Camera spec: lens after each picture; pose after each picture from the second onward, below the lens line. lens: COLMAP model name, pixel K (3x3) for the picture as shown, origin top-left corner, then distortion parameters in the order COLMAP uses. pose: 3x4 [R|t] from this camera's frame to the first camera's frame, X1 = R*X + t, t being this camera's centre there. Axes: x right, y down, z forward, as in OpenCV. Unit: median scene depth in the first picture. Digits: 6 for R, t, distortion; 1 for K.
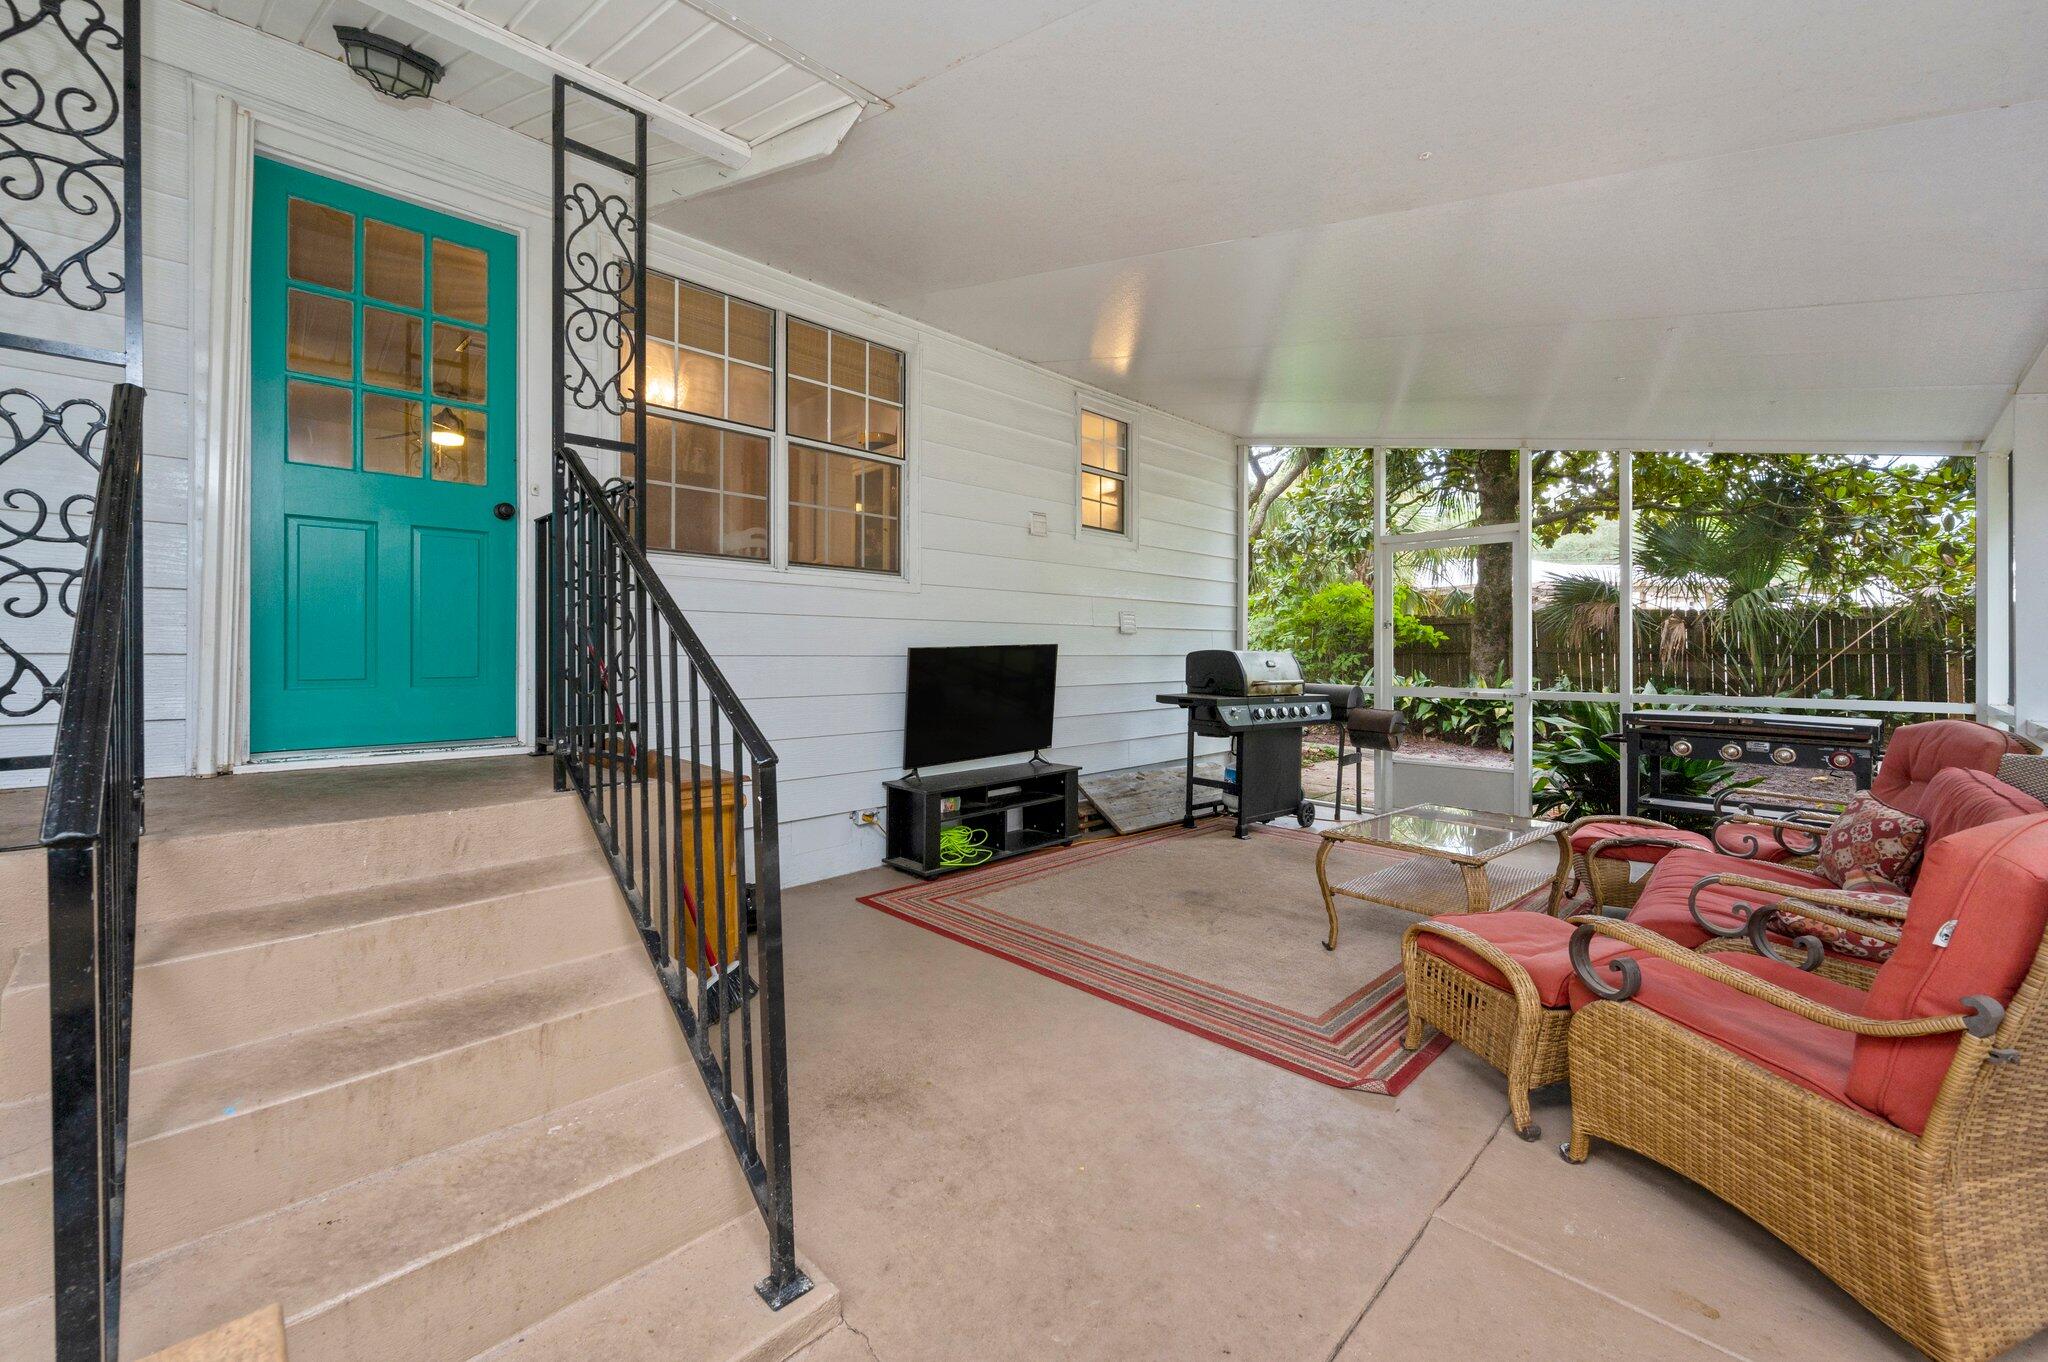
lens RADIAL K [[818.0, 0, 1013.5], [0, 818.0, 660.0], [0, 0, 1]] dist [-0.000388, 0.001011]
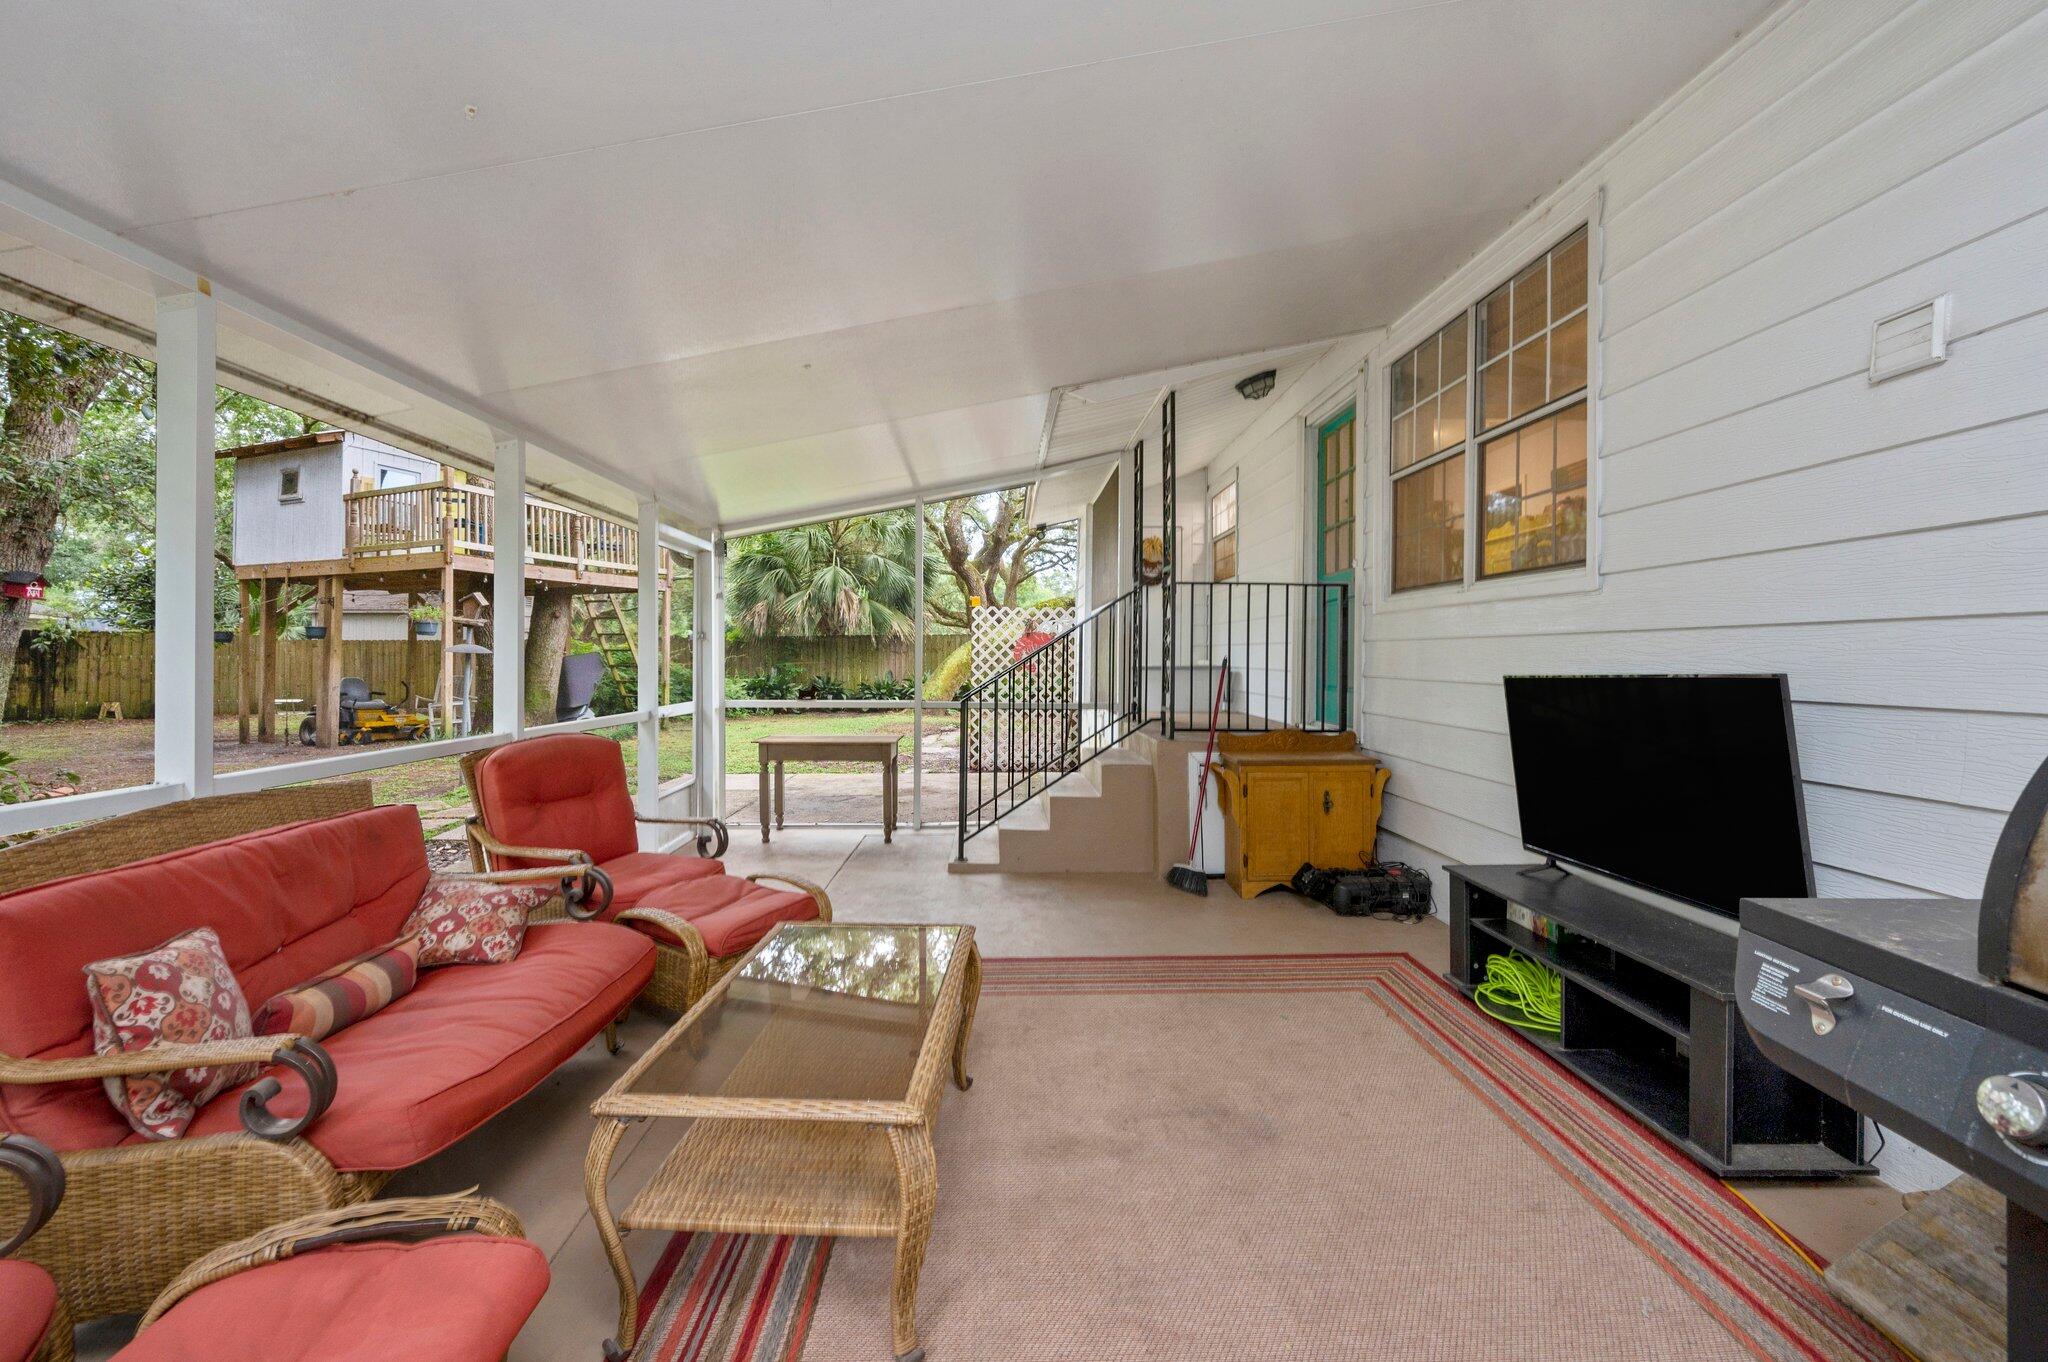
lens RADIAL K [[818.0, 0, 1016.1], [0, 818.0, 669.0], [0, 0, 1]] dist [-0.000388, 0.001011]
pose [[-0.701161, 0.011497, -0.712910, 0.710419], [0.003222, 0.999911, 0.012957, -0.033396], [0.712996, 0.006787, -0.701136, 1.247406]]
